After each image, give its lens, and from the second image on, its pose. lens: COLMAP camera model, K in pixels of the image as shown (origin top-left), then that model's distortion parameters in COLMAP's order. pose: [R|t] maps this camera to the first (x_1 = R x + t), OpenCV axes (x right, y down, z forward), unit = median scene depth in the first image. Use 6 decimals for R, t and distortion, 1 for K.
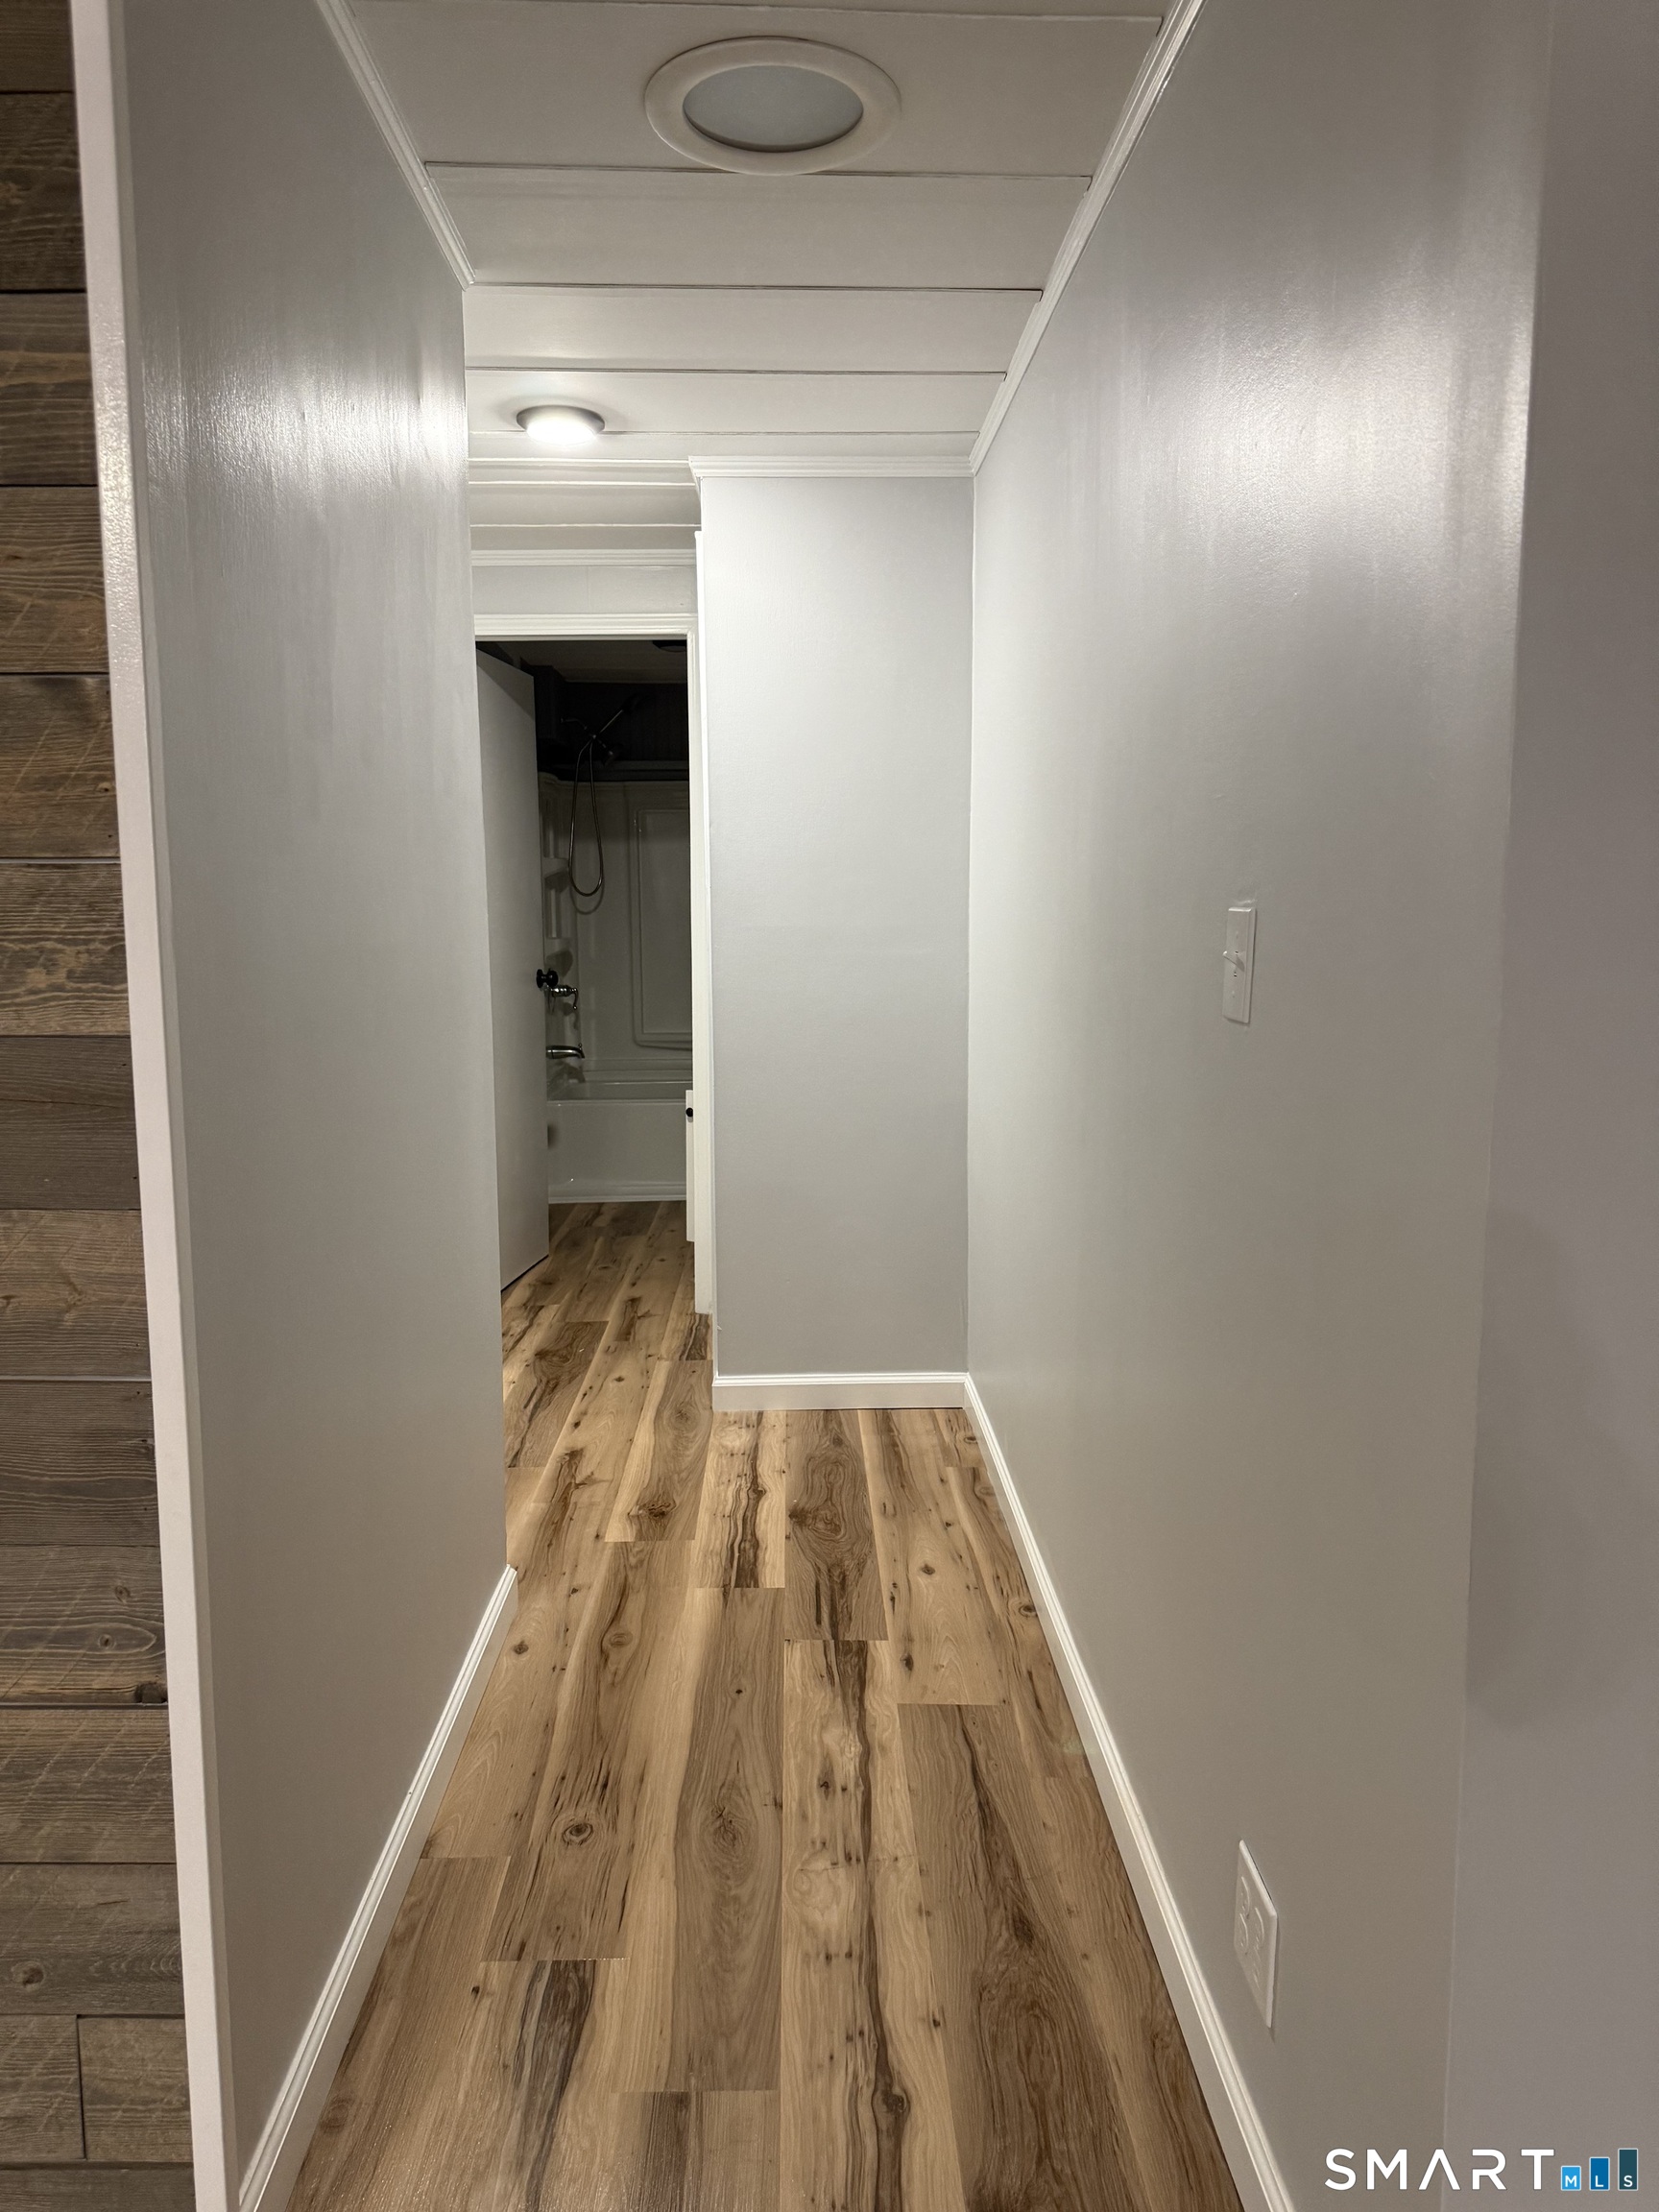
lens RADIAL K [[1562.8, 0, 818.8], [0, 1562.8, 1102.1], [0, 0, 1]] dist [0.013554, -0.016251]
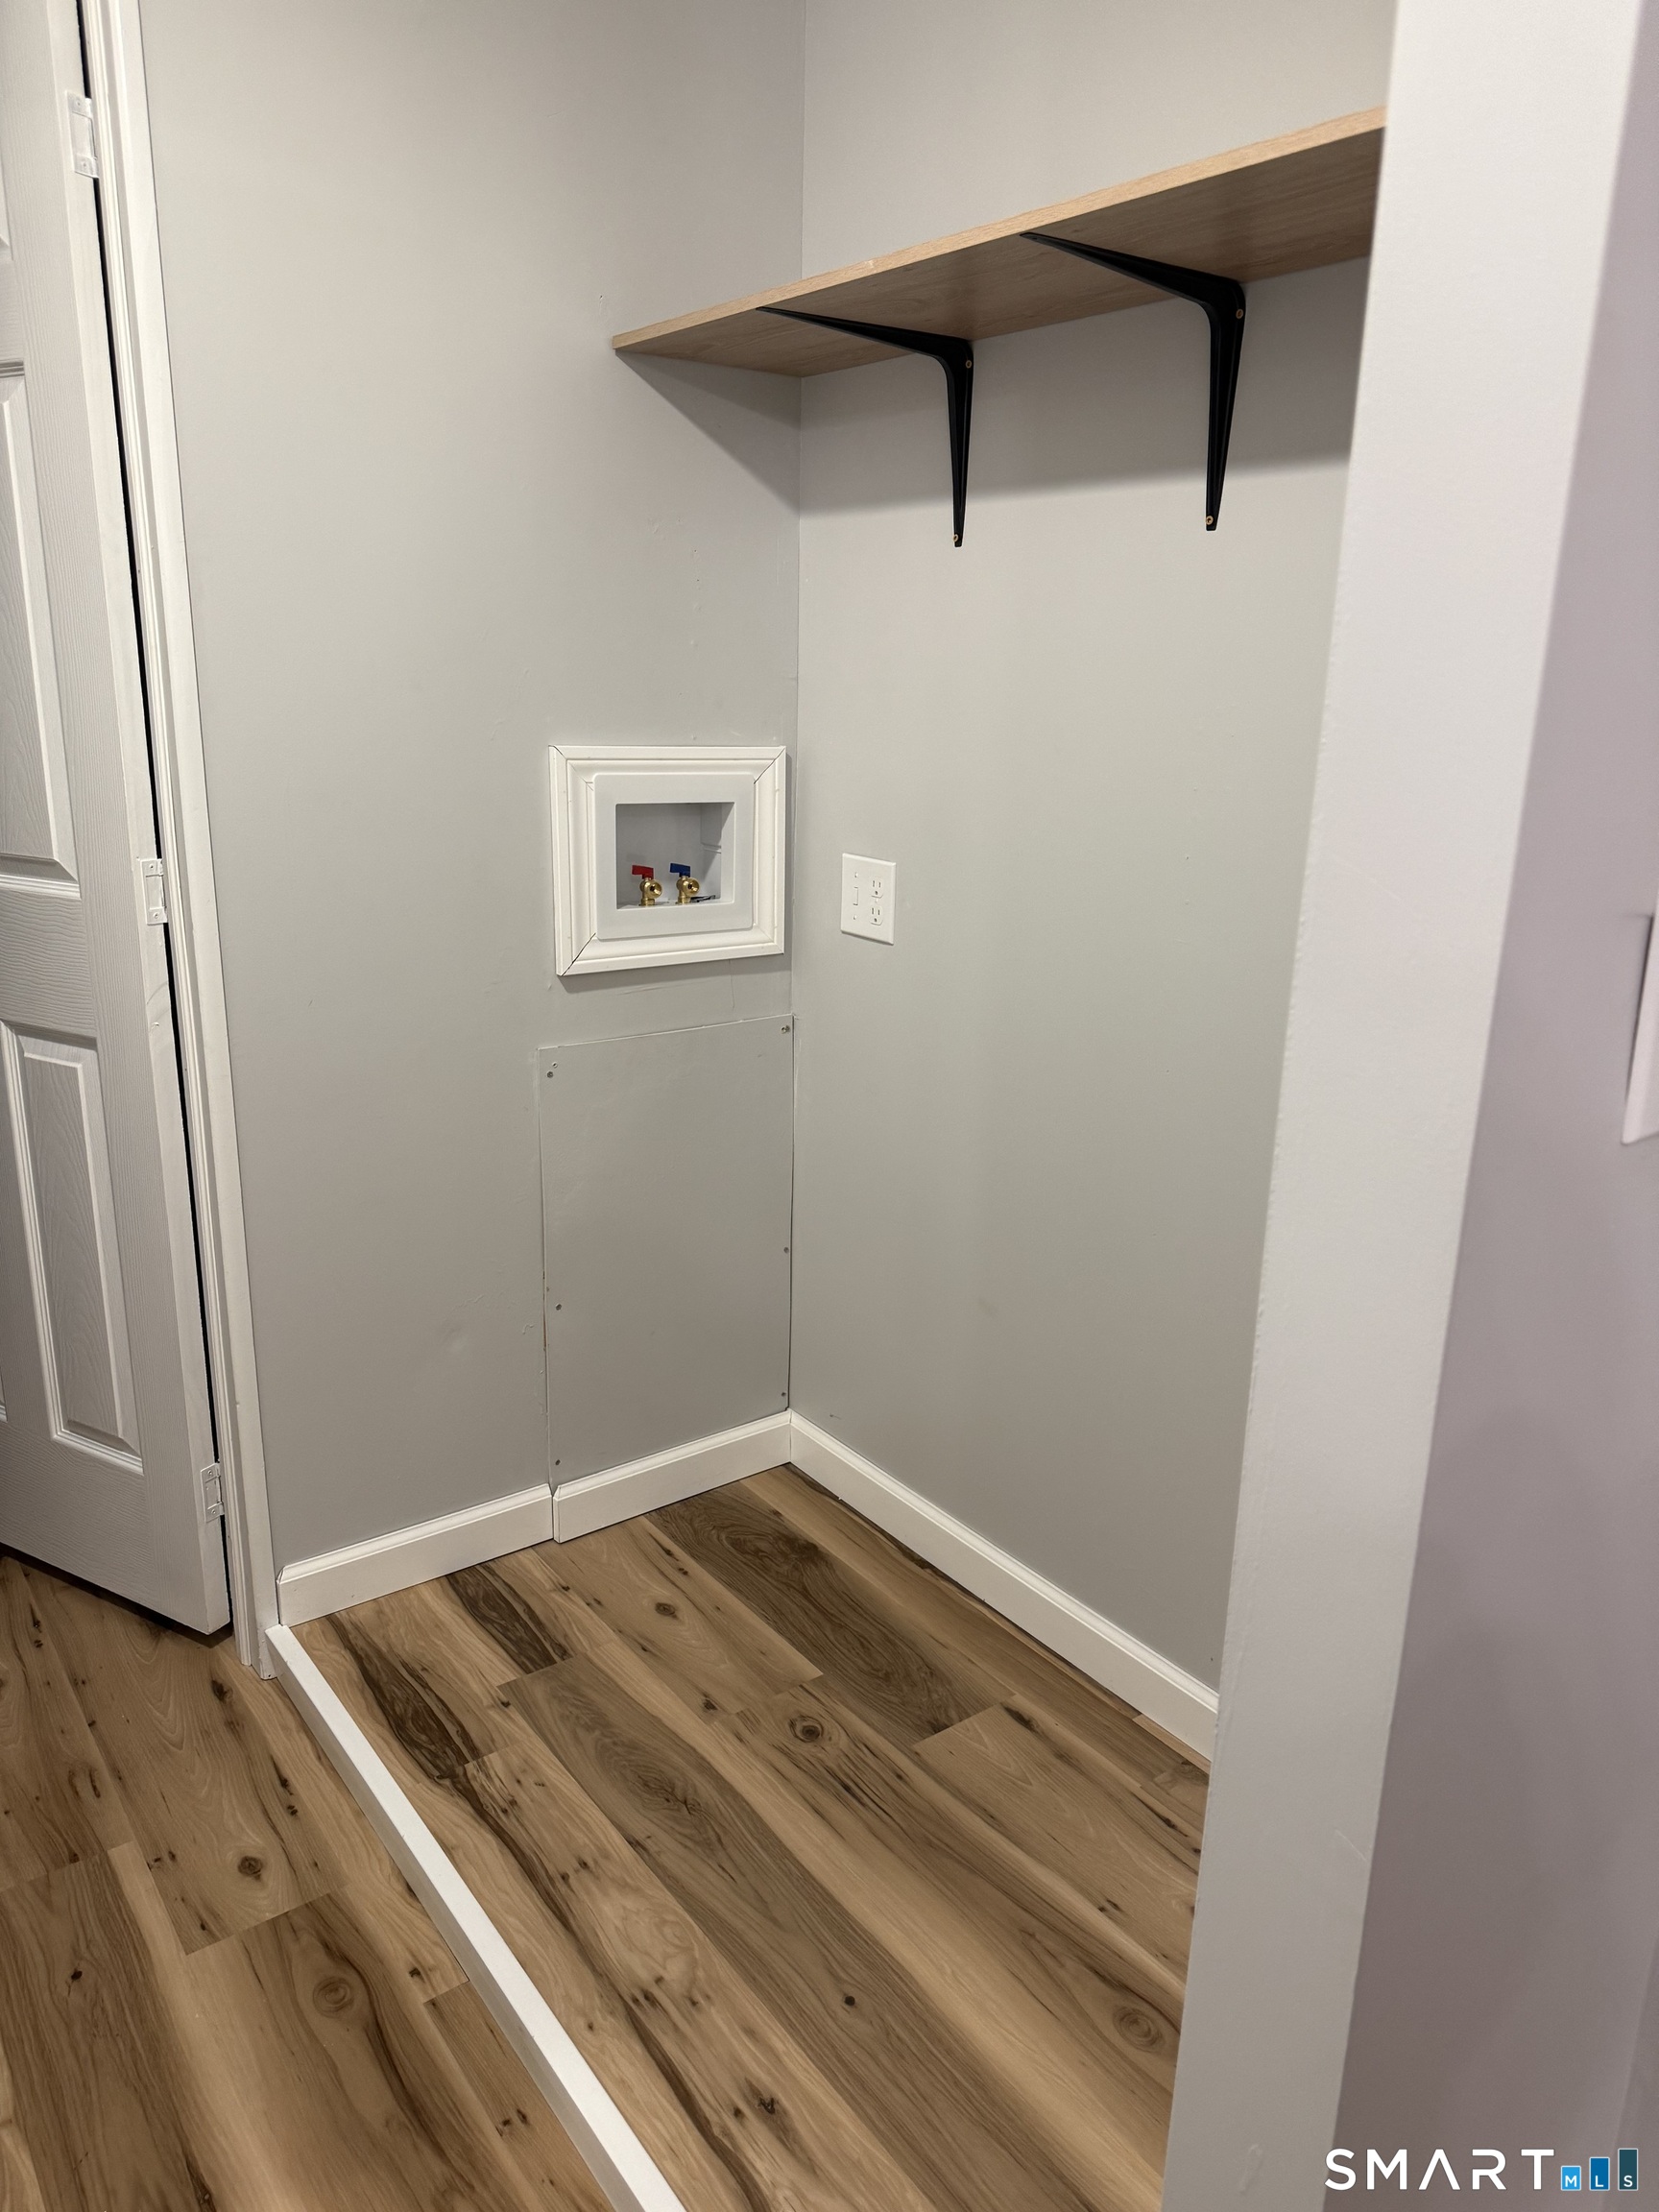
lens RADIAL K [[1562.8, 0, 833.1], [0, 1562.8, 1115.2], [0, 0, 1]] dist [0.013554, -0.016251]
pose [[-0.817610, 0.113960, -0.564382, 0.336661], [-0.106301, 0.933490, 0.342486, -0.176270], [0.565875, 0.340014, -0.751117, 1.555054]]
